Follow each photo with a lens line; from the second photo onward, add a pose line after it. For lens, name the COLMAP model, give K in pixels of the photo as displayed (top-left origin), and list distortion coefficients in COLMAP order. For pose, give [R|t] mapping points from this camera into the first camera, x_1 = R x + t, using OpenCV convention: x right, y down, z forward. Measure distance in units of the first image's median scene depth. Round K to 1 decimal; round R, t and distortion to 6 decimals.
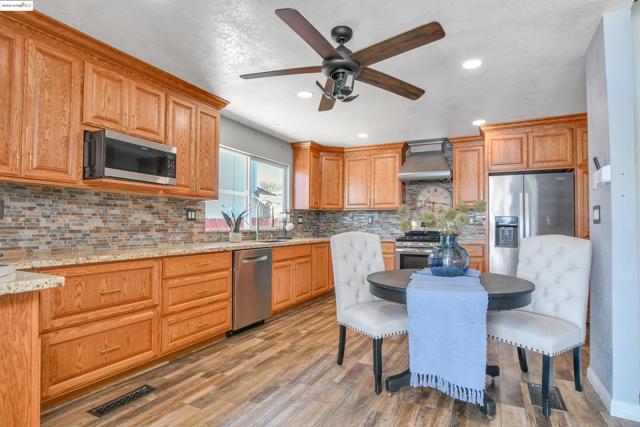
lens RADIAL K [[345.7, 0, 328.8], [0, 345.7, 218.5], [0, 0, 1]] dist [-0.019867, 0.003768]
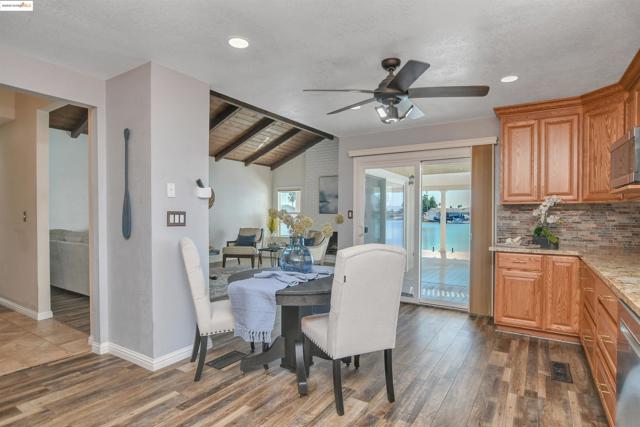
lens RADIAL K [[345.7, 0, 321.8], [0, 345.7, 213.7], [0, 0, 1]] dist [-0.019867, 0.003768]
pose [[-0.992200, -0.012952, 0.123979, 0.083075], [-0.015329, 0.999716, -0.018236, -0.009212], [-0.123707, -0.019994, -0.992117, 1.526488]]
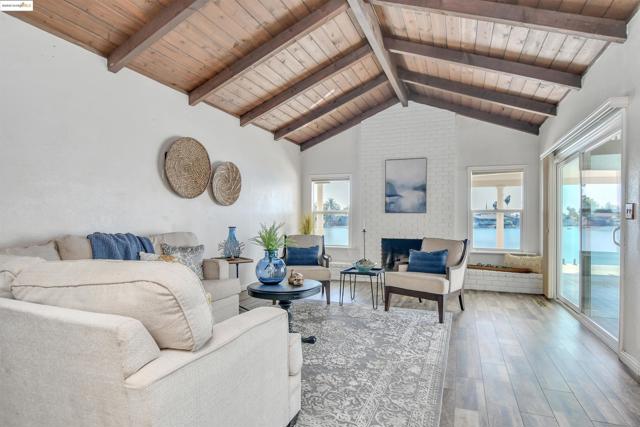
lens RADIAL K [[345.7, 0, 325.5], [0, 345.7, 222.3], [0, 0, 1]] dist [-0.019867, 0.003768]
pose [[-0.997200, -0.008557, -0.074291, 0.955920], [-0.007918, 0.999929, -0.008891, 0.008770], [0.074362, -0.008278, -0.997197, 0.613838]]
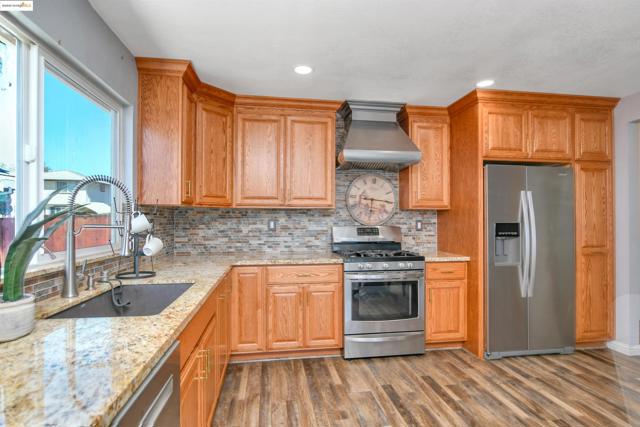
lens RADIAL K [[345.7, 0, 320.6], [0, 345.7, 218.0], [0, 0, 1]] dist [-0.019867, 0.003768]
pose [[0.823482, 0.000502, 0.567342, -0.270895], [-0.007615, 0.999919, 0.010169, -0.024686], [-0.567291, -0.012694, 0.823419, 0.805070]]
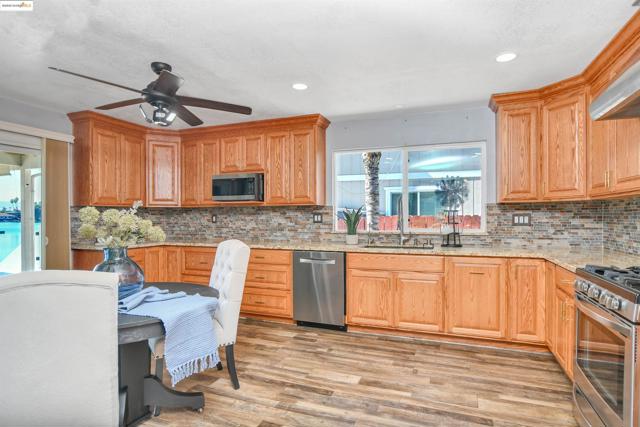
lens RADIAL K [[345.7, 0, 328.0], [0, 345.7, 221.3], [0, 0, 1]] dist [-0.019867, 0.003768]
pose [[0.079882, 0.008879, -0.996765, 0.871131], [0.023069, 0.999676, 0.010754, -0.012299], [0.996537, -0.023853, 0.079651, 1.025131]]
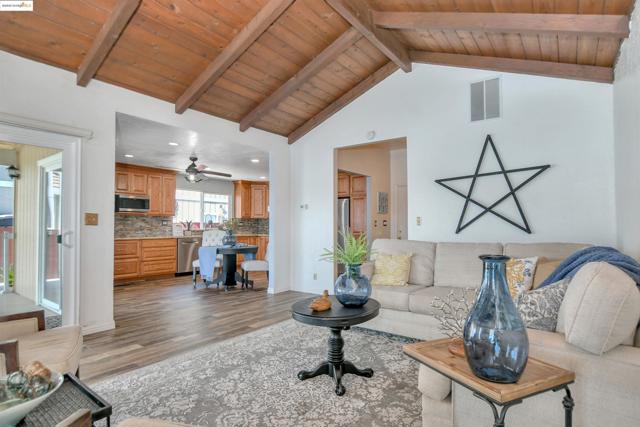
lens RADIAL K [[345.7, 0, 324.1], [0, 345.7, 217.3], [0, 0, 1]] dist [-0.019867, 0.003768]
pose [[0.983021, -0.009978, -0.183220, 1.111826], [0.009115, 0.999943, -0.005550, -0.026820], [0.183265, 0.003786, 0.983056, -1.086535]]
